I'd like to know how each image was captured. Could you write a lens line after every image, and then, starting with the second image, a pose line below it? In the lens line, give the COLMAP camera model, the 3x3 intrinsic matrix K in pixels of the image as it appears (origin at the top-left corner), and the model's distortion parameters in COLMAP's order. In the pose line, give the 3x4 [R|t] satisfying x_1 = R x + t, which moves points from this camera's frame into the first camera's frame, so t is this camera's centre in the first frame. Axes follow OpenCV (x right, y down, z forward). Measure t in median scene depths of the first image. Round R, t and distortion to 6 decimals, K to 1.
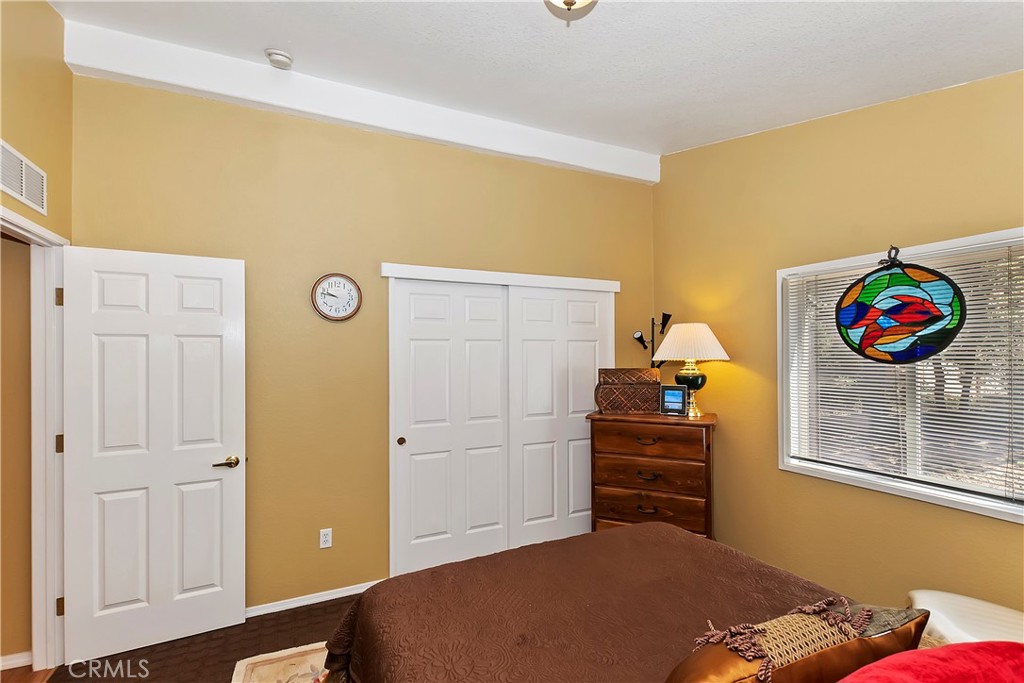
lens RADIAL K [[460.1, 0, 513.0], [0, 460.1, 349.5], [0, 0, 1]] dist [0.005861, -0.002081]
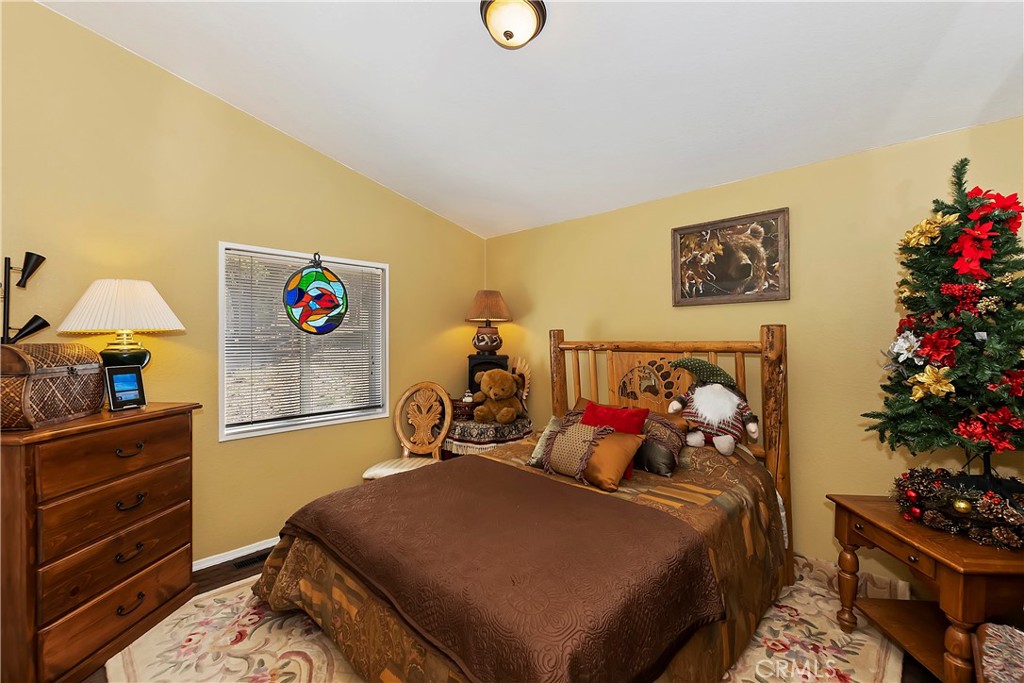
lens RADIAL K [[460.1, 0, 511.7], [0, 460.1, 339.8], [0, 0, 1]] dist [0.005861, -0.002081]
pose [[-0.389239, 0.007938, 0.921103, -0.668922], [-0.004312, 0.999936, -0.010440, 0.054435], [-0.921127, -0.008035, -0.389179, 0.939361]]
